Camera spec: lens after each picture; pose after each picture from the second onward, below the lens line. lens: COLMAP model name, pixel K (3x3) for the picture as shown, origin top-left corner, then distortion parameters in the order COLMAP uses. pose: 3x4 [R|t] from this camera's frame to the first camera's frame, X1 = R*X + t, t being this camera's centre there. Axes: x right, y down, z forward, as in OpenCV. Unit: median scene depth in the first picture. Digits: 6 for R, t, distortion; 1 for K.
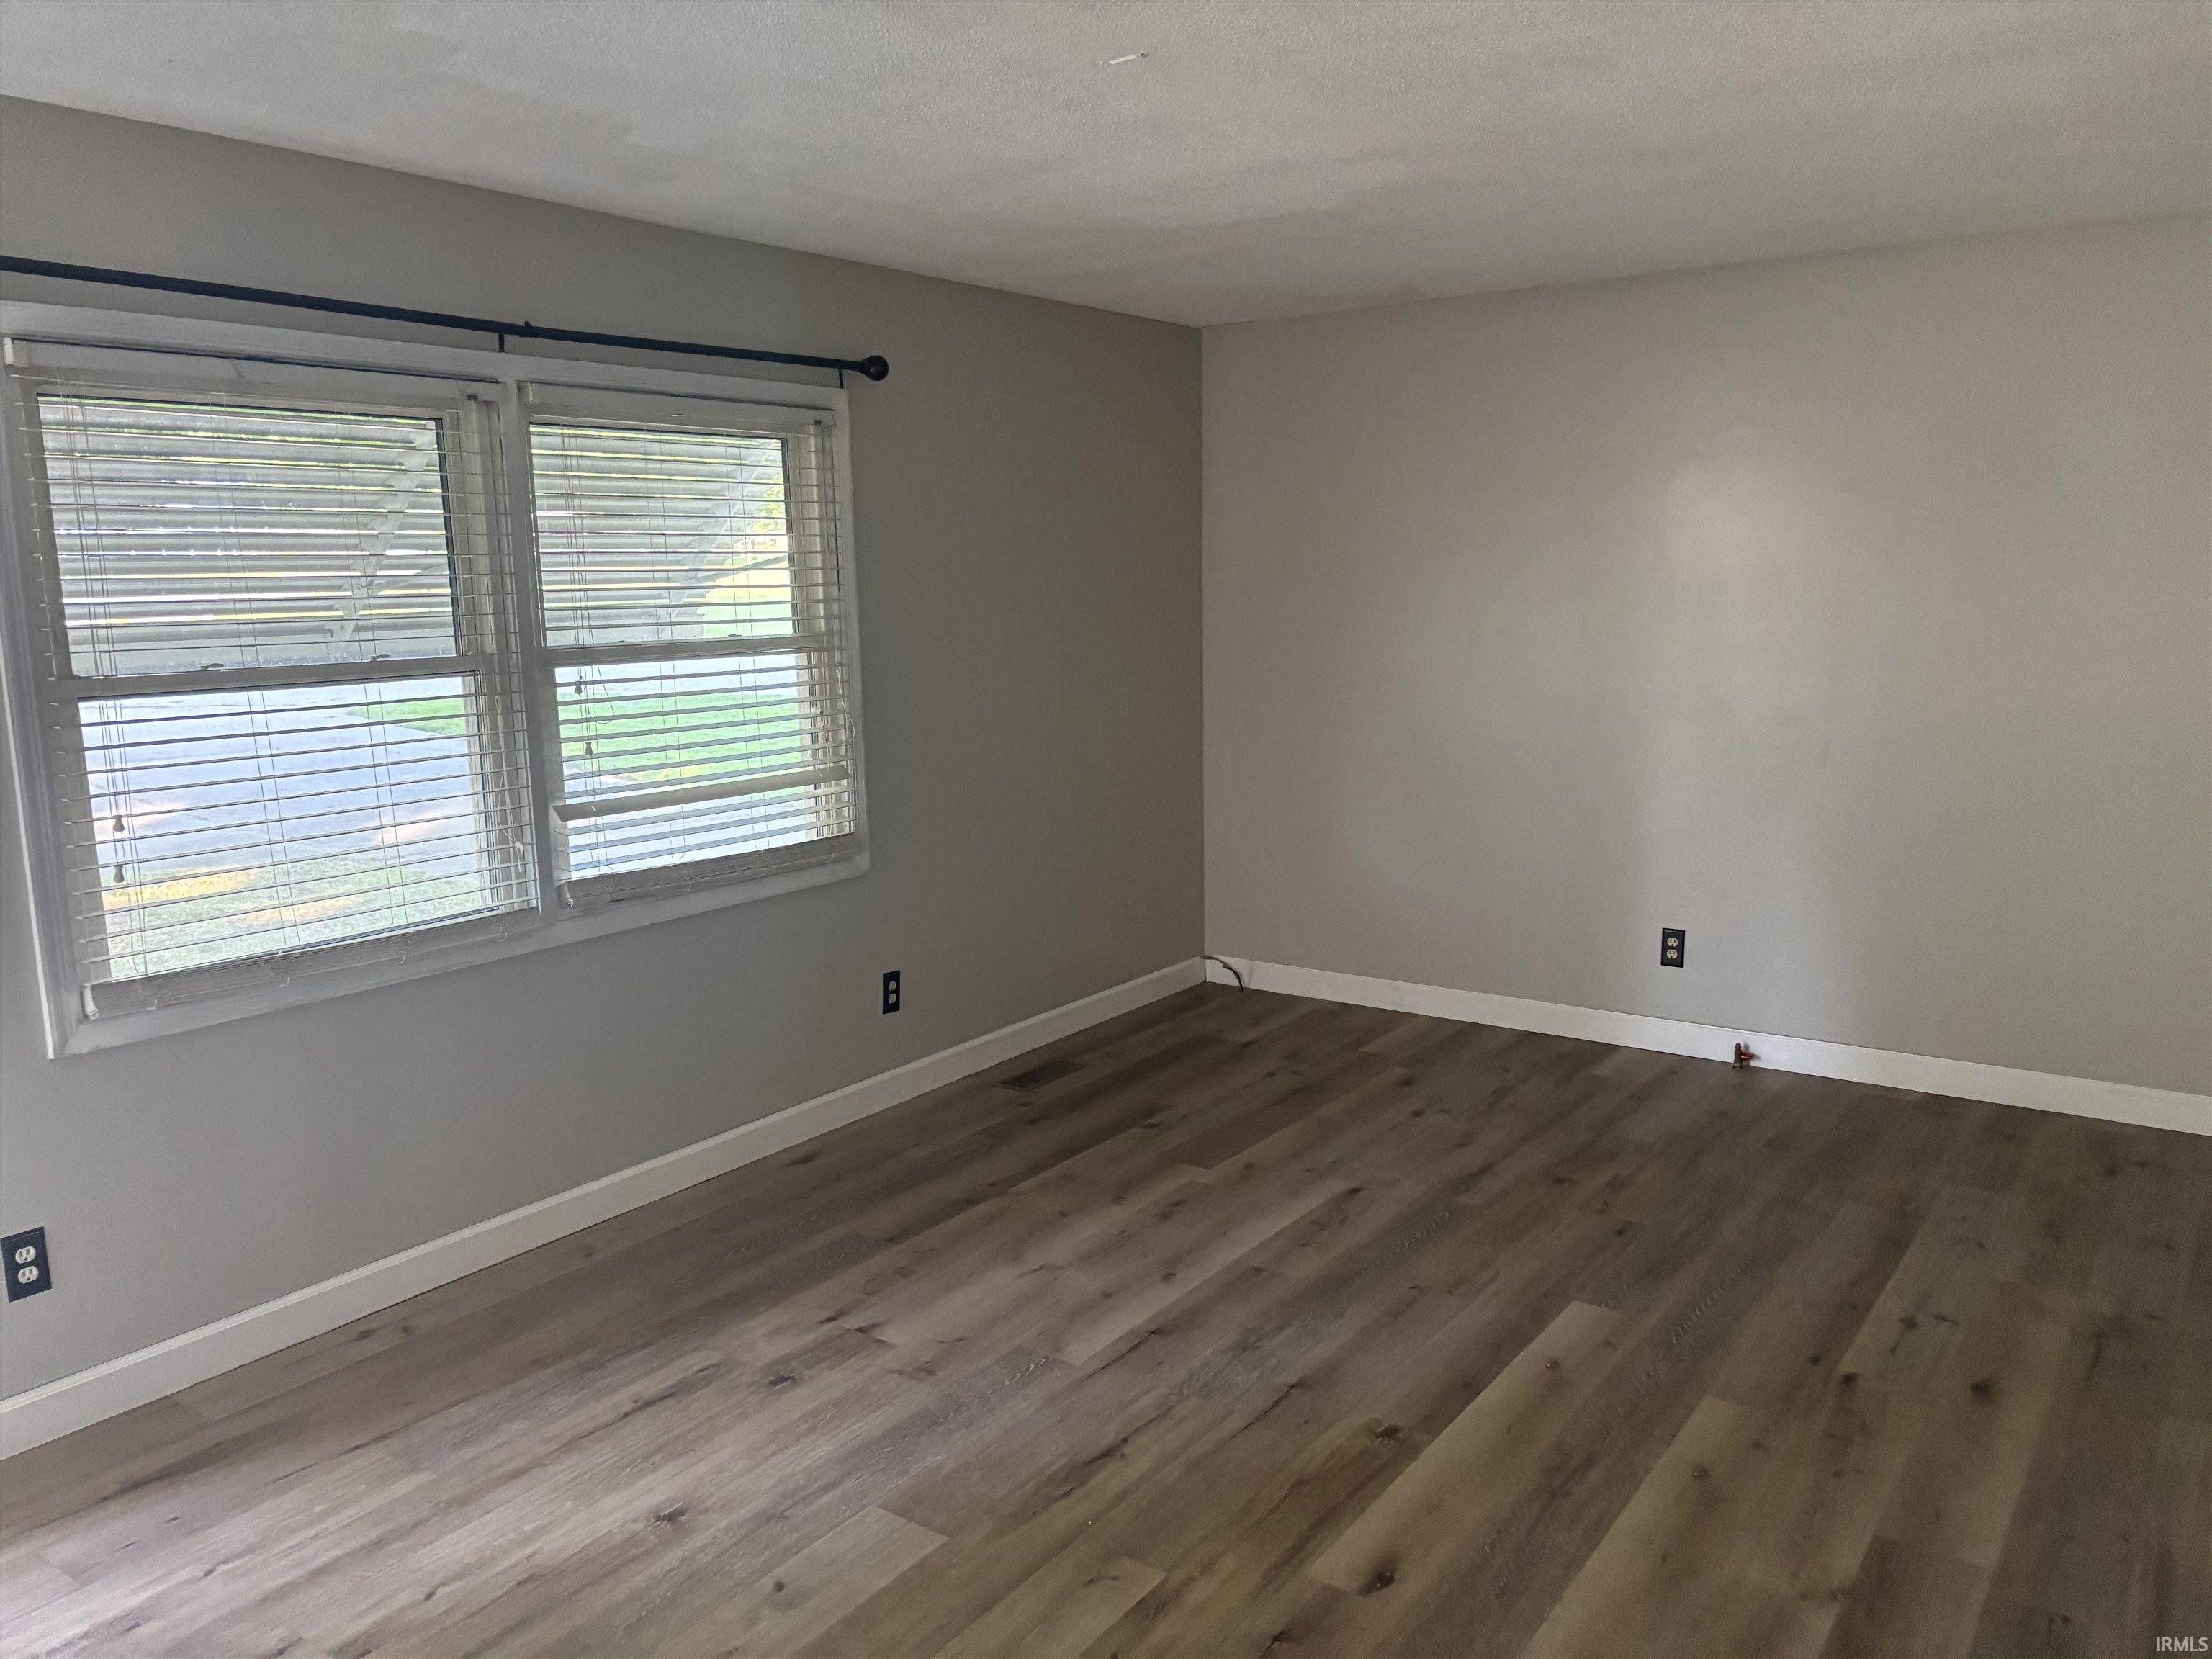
lens RADIAL K [[1691.5, 0, 1106.8], [0, 1691.5, 821.2], [0, 0, 1]] dist [0.059119, -0.035395]
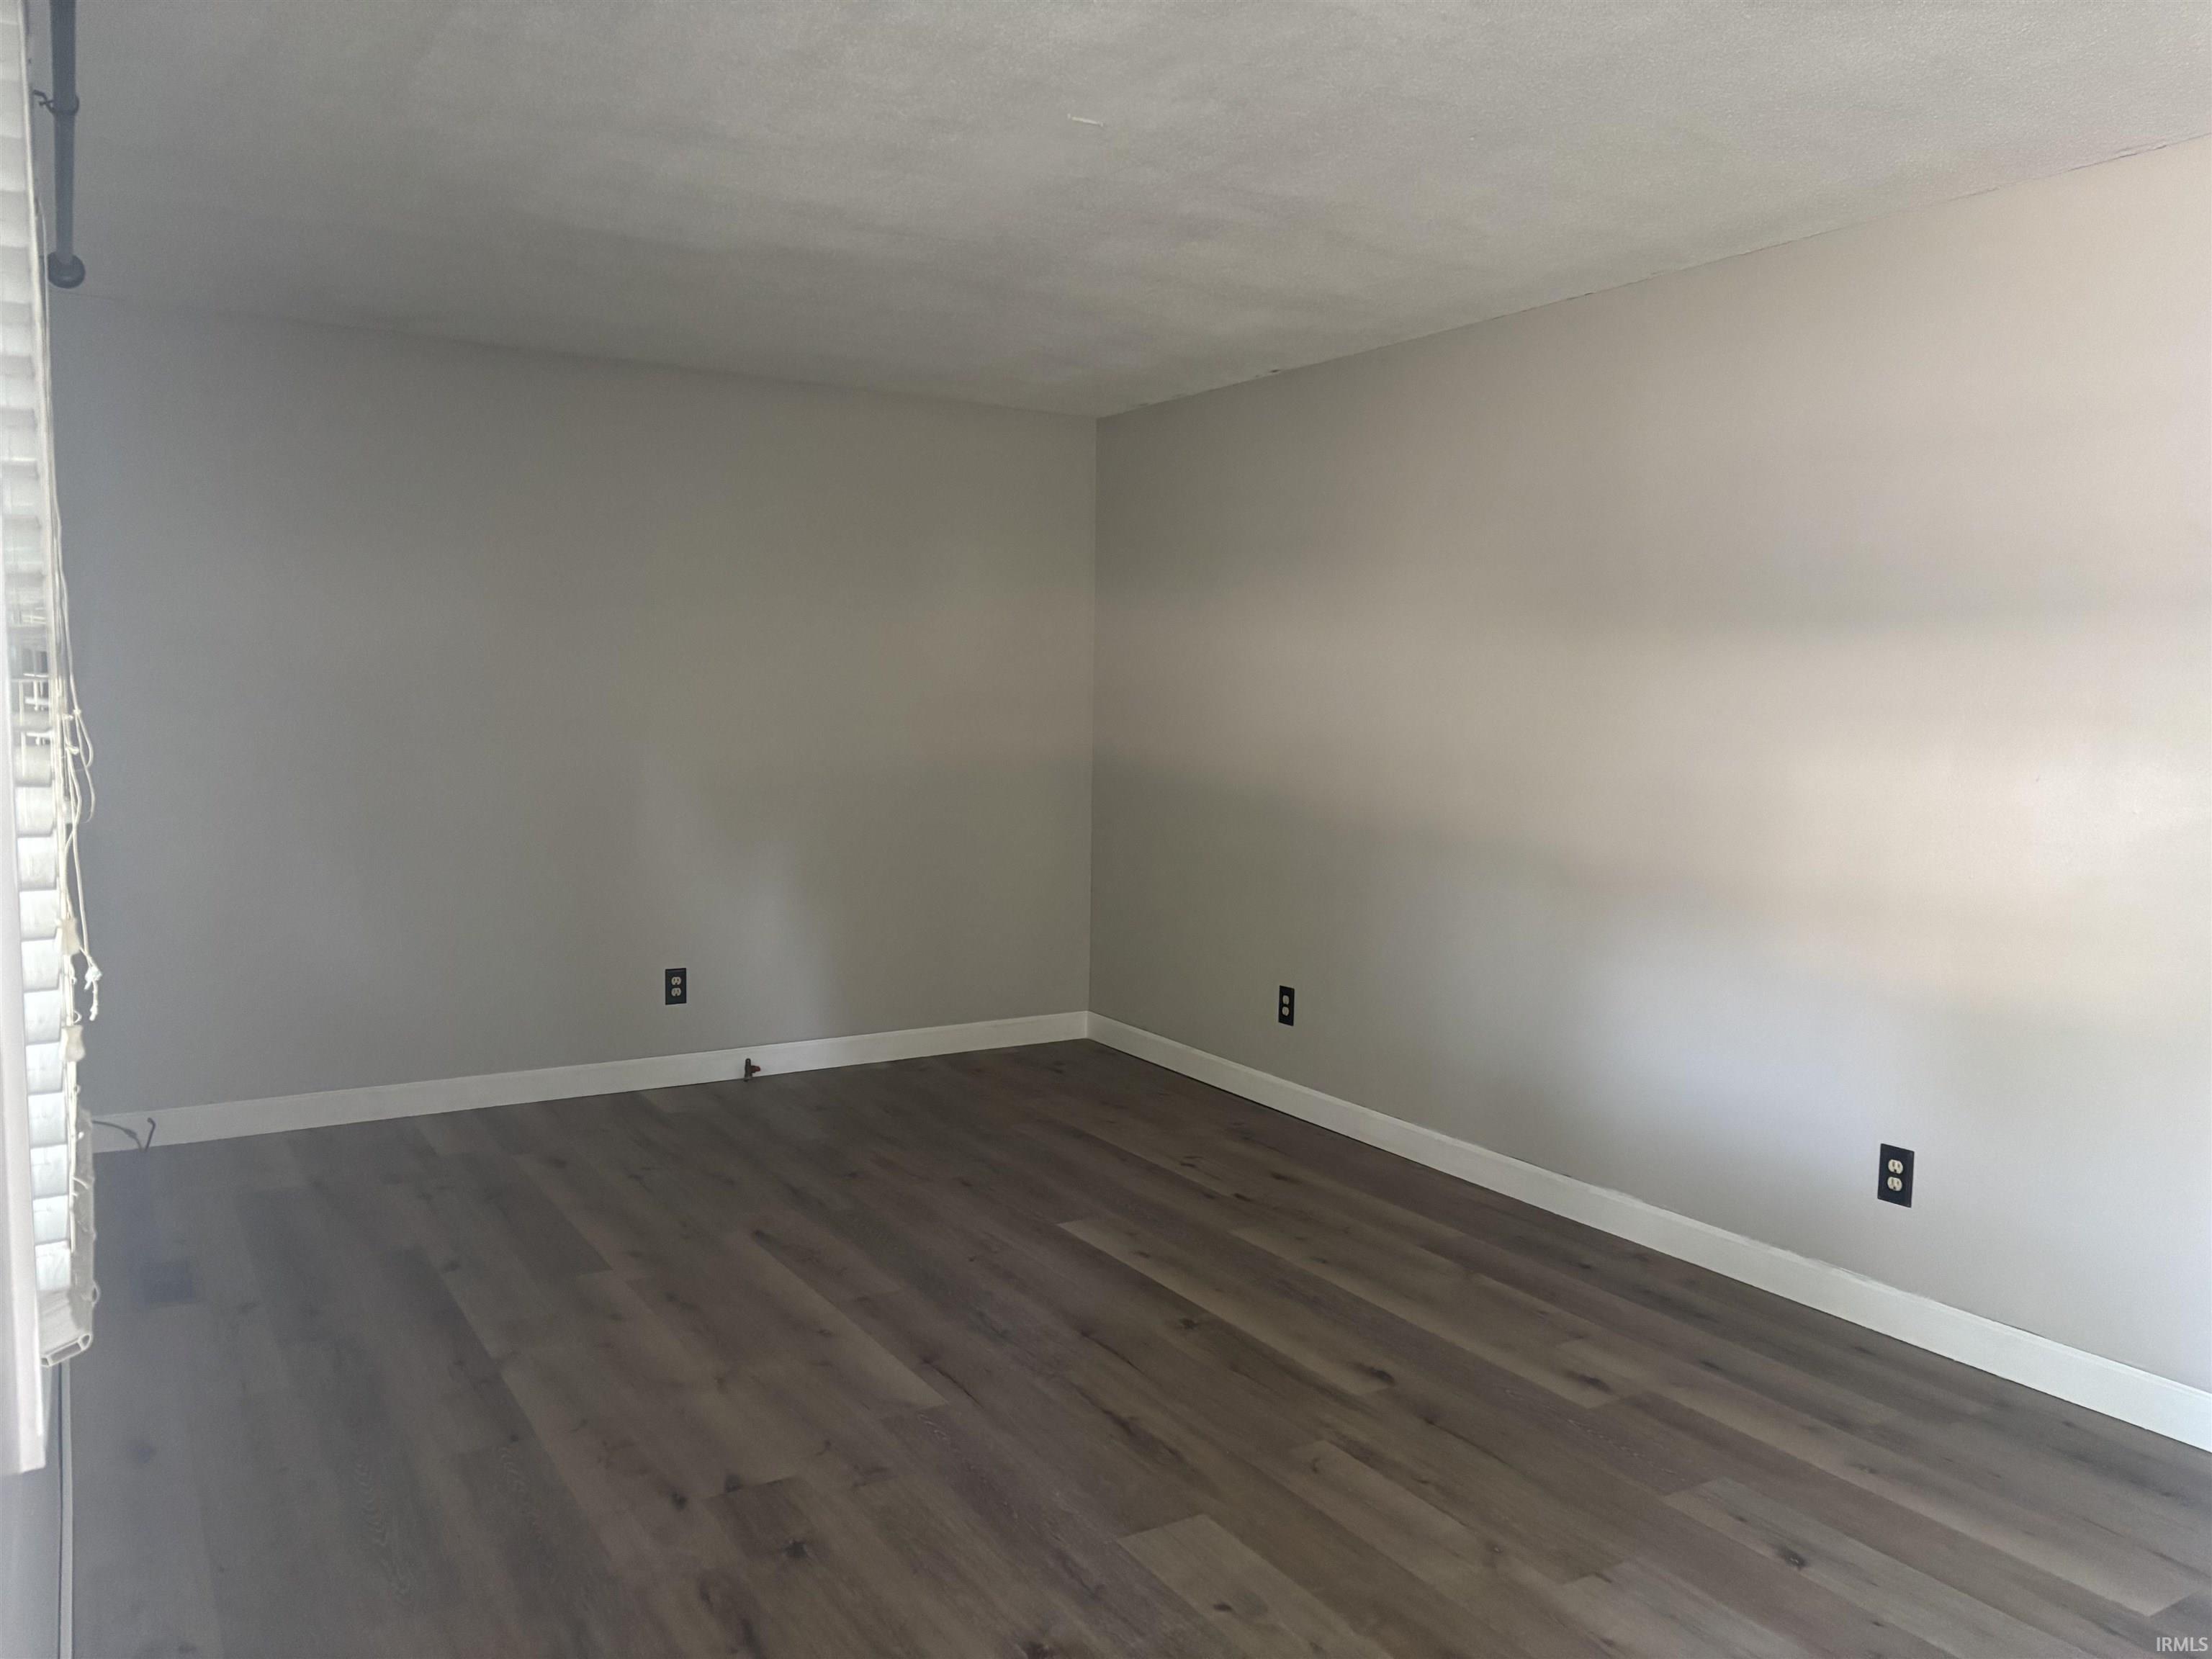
lens RADIAL K [[1691.5, 0, 1110.0], [0, 1691.5, 831.1], [0, 0, 1]] dist [0.059119, -0.035395]
pose [[0.384211, -0.054449, 0.921638, -0.801124], [0.120996, 0.992619, 0.008201, 0.002740], [-0.915282, 0.108364, 0.387963, 0.482455]]
